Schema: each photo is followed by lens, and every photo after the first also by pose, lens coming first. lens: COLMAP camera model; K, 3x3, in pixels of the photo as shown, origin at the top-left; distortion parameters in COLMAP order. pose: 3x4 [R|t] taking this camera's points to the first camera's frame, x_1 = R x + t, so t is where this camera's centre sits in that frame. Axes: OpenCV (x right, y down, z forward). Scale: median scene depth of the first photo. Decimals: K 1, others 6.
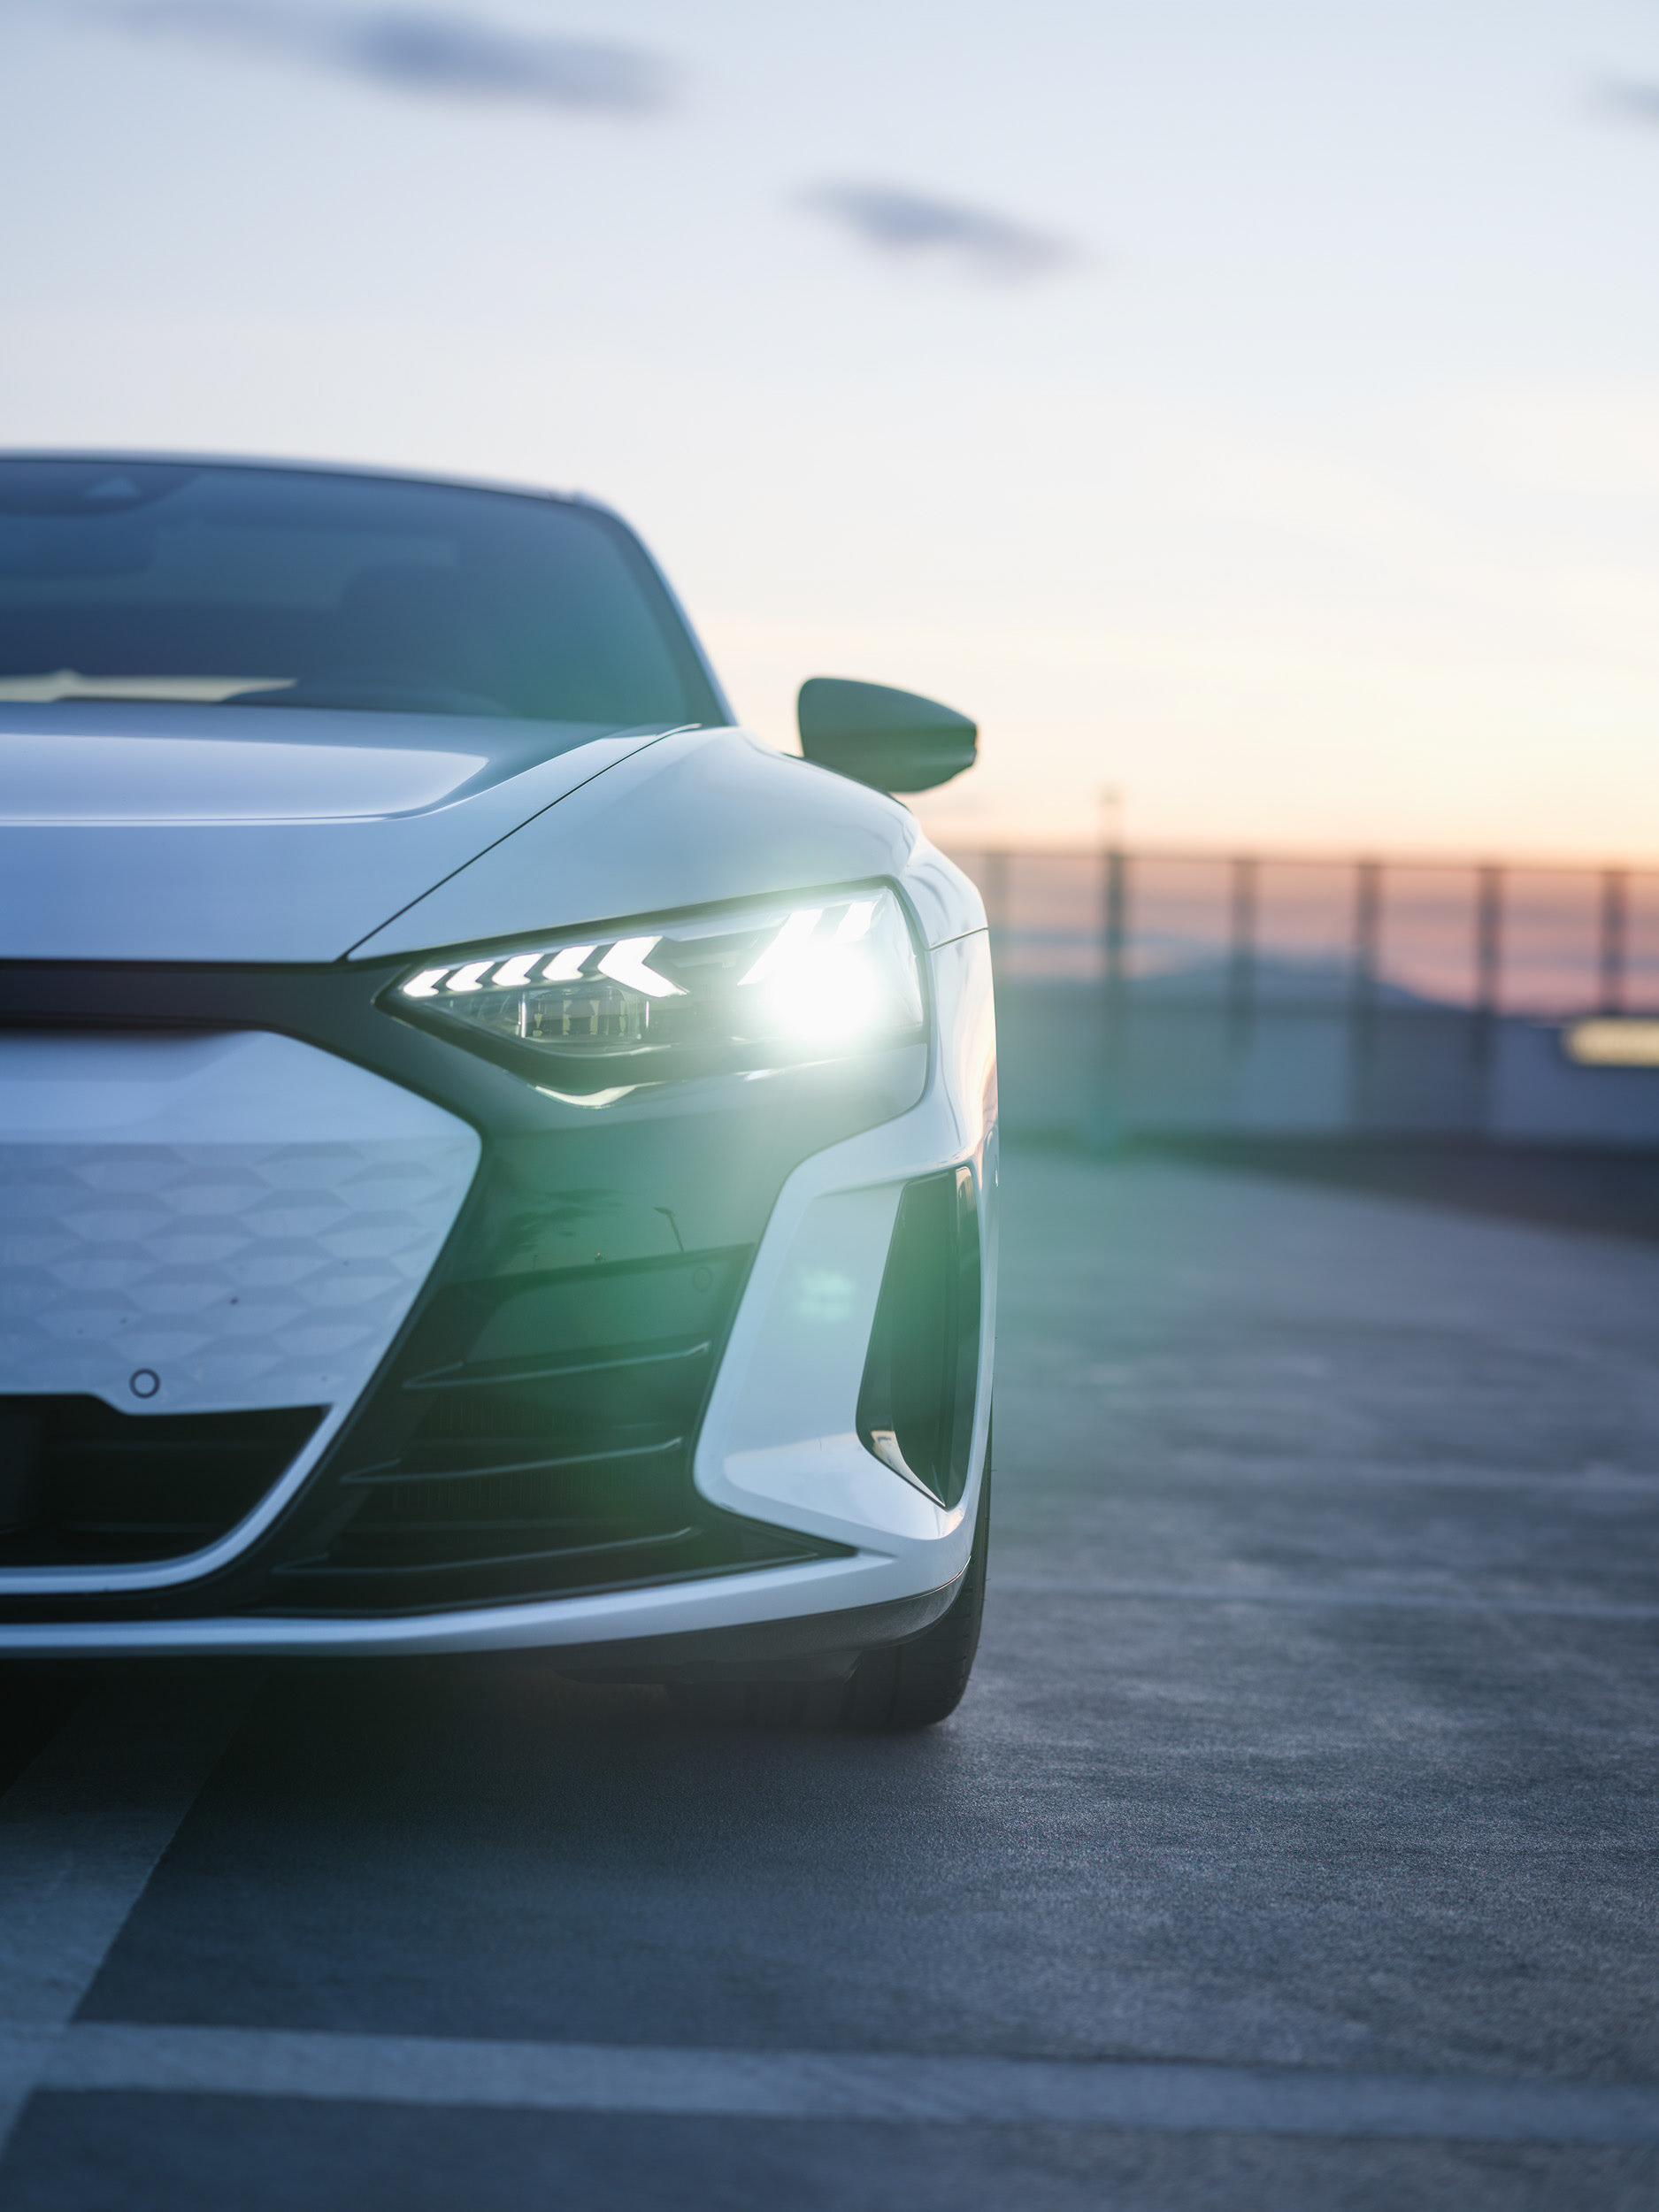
lens RADIAL K [[4191.6, 0, 837.3], [0, 4191.6, 1121.0], [0, 0, 1]] dist [0.000589, 0.000000]
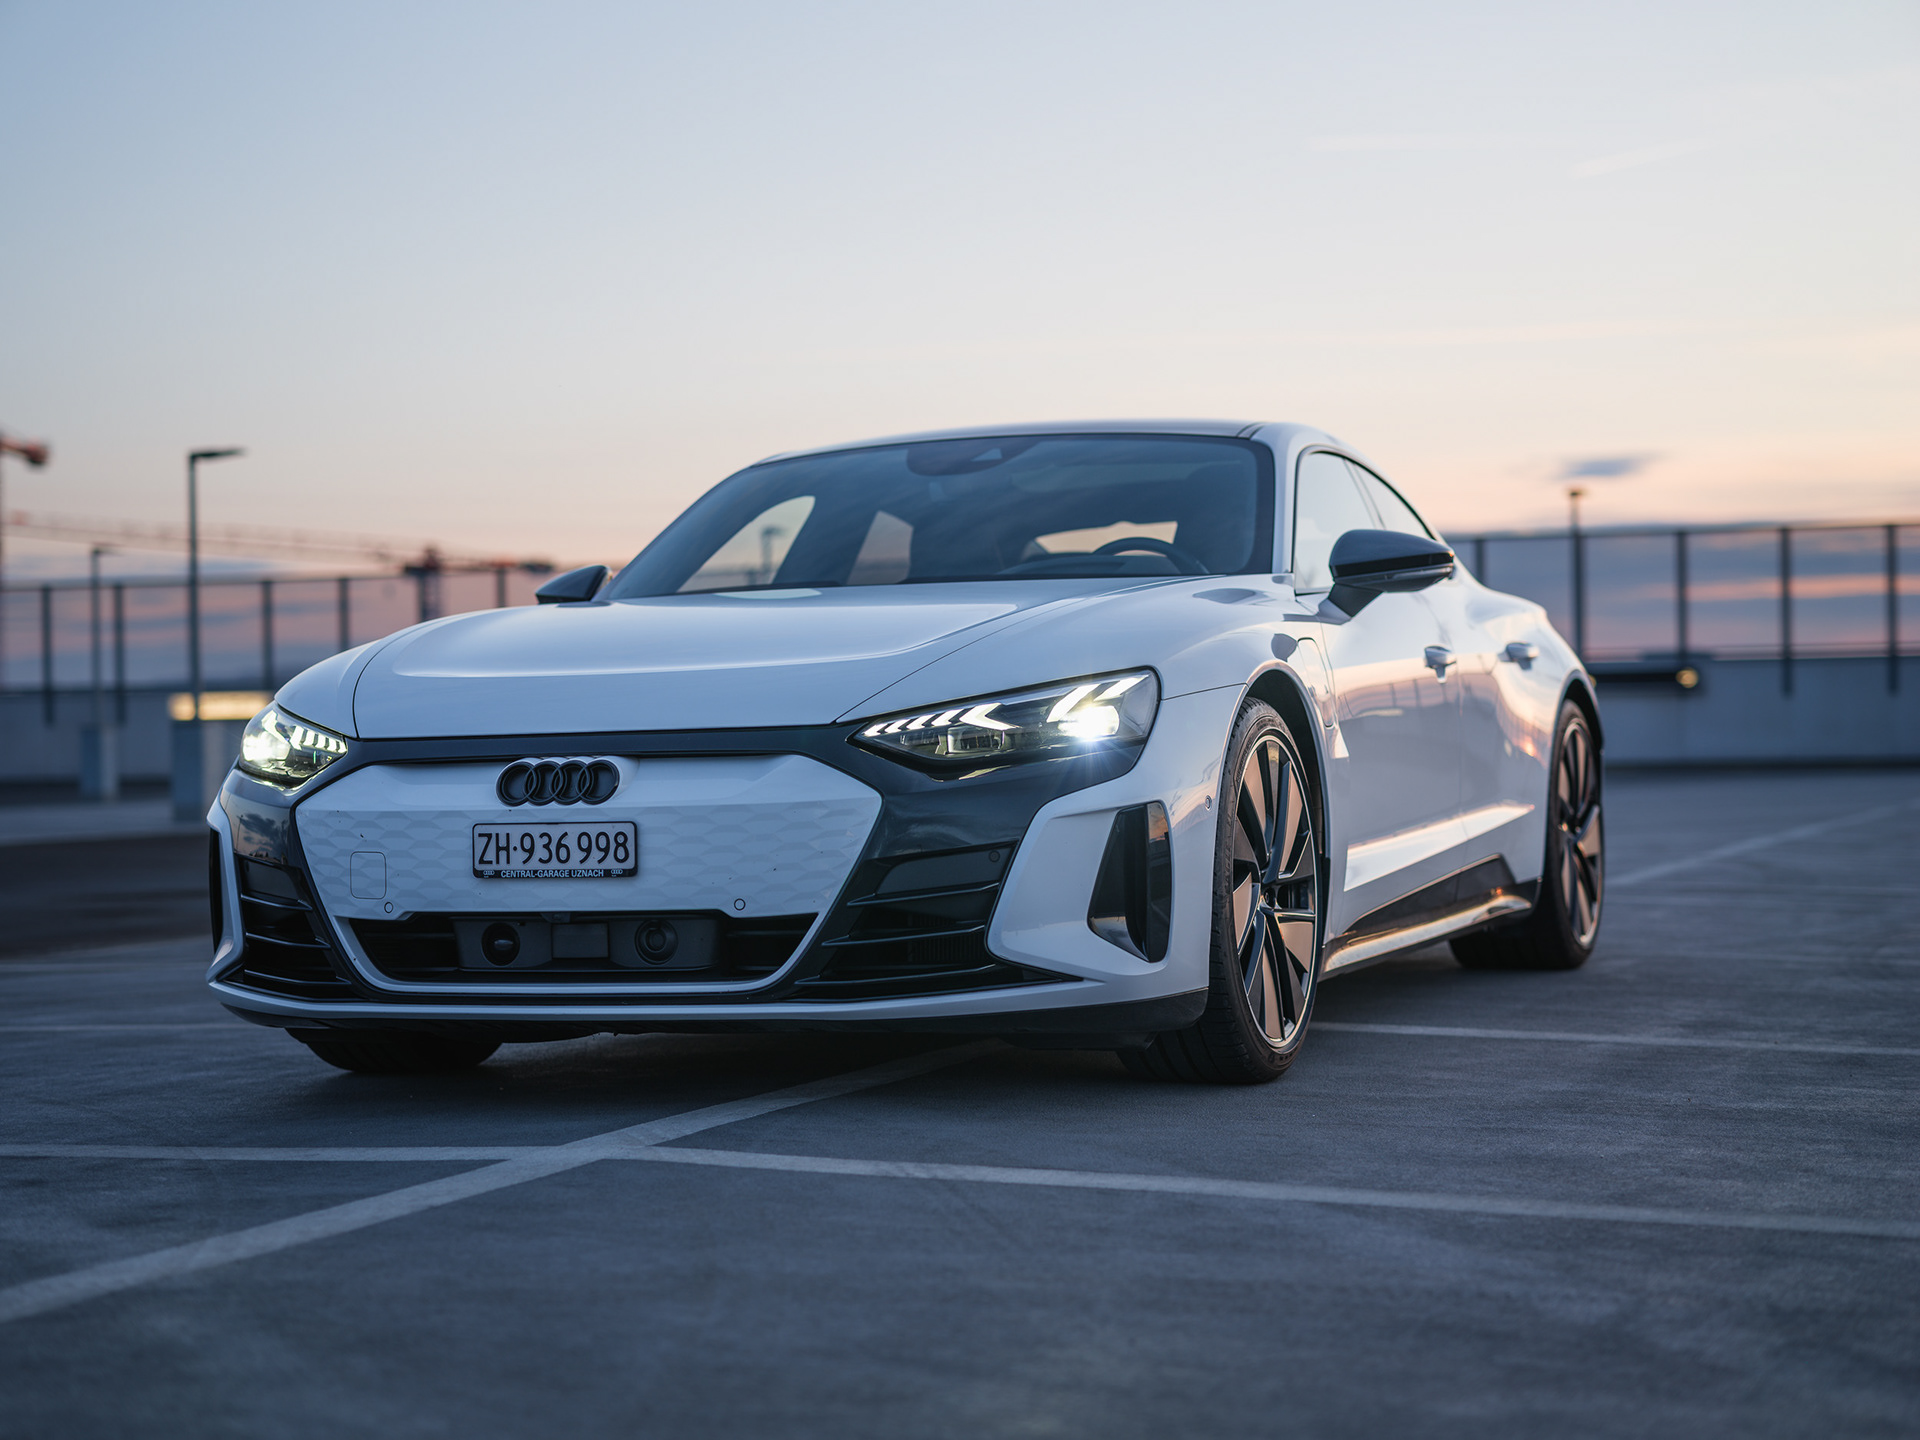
lens RADIAL K [[3638.3, 0, 950.8], [0, 3638.3, 727.1], [0, 0, 1]] dist [0.000589, 0.000000]
pose [[0.912070, -0.039363, -0.408141, 0.720625], [0.033919, 0.999213, -0.020572, 0.007423], [0.408630, 0.004919, 0.912687, -0.766162]]
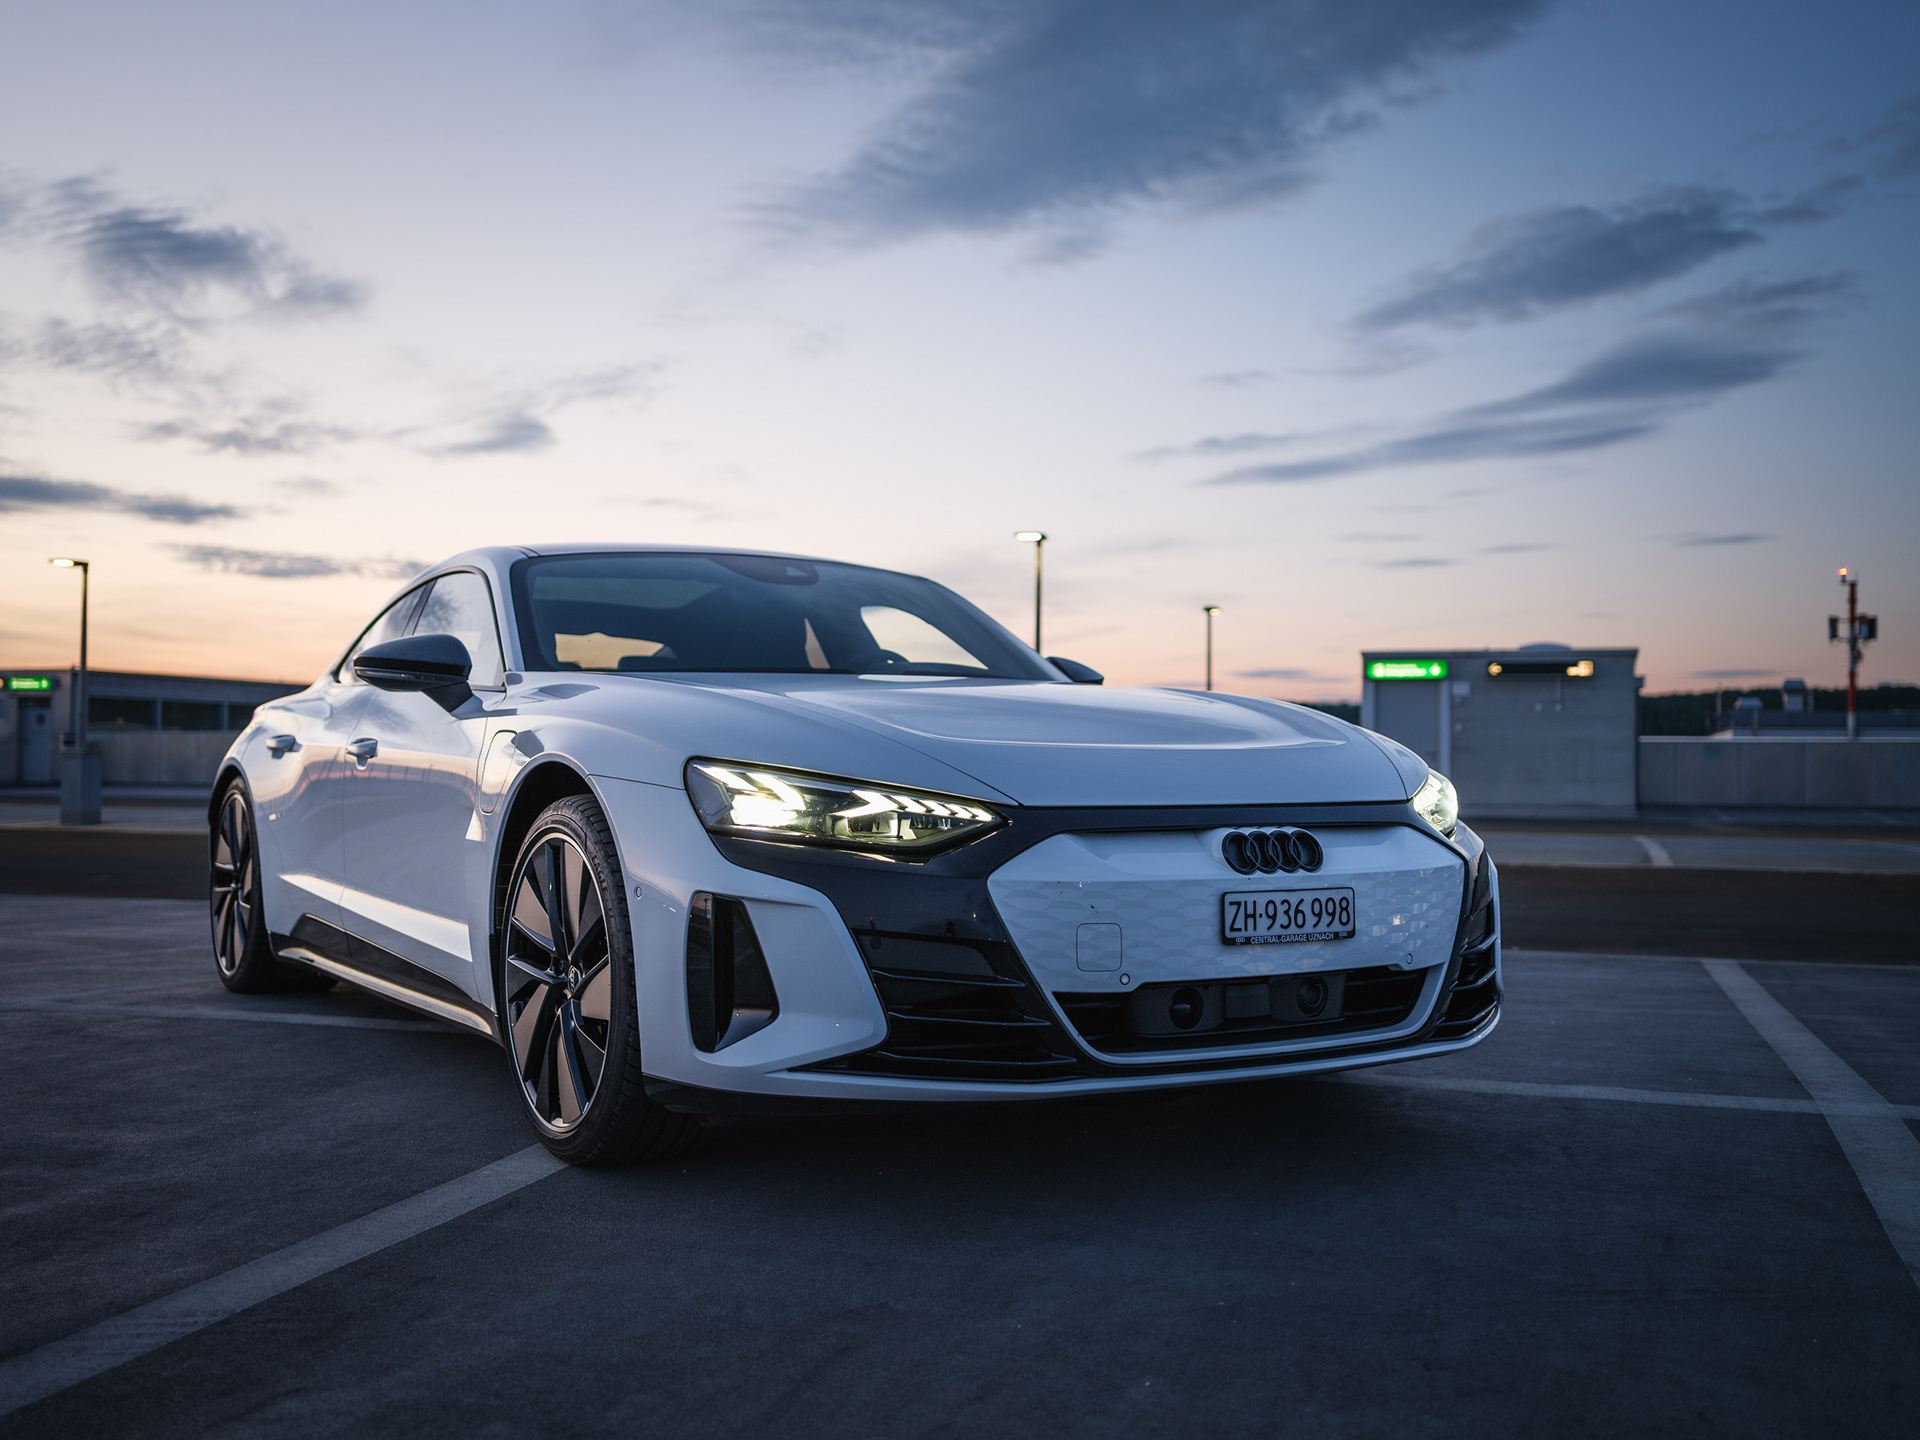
lens RADIAL K [[1993.6, 0, 965.3], [0, 1993.6, 723.6], [0, 0, 1]] dist [-0.000315, 0.000000]
pose [[0.871150, -0.003728, 0.491002, -0.946475], [0.020529, 0.999373, -0.028835, -0.052508], [-0.490587, 0.035200, 0.870681, 0.013843]]
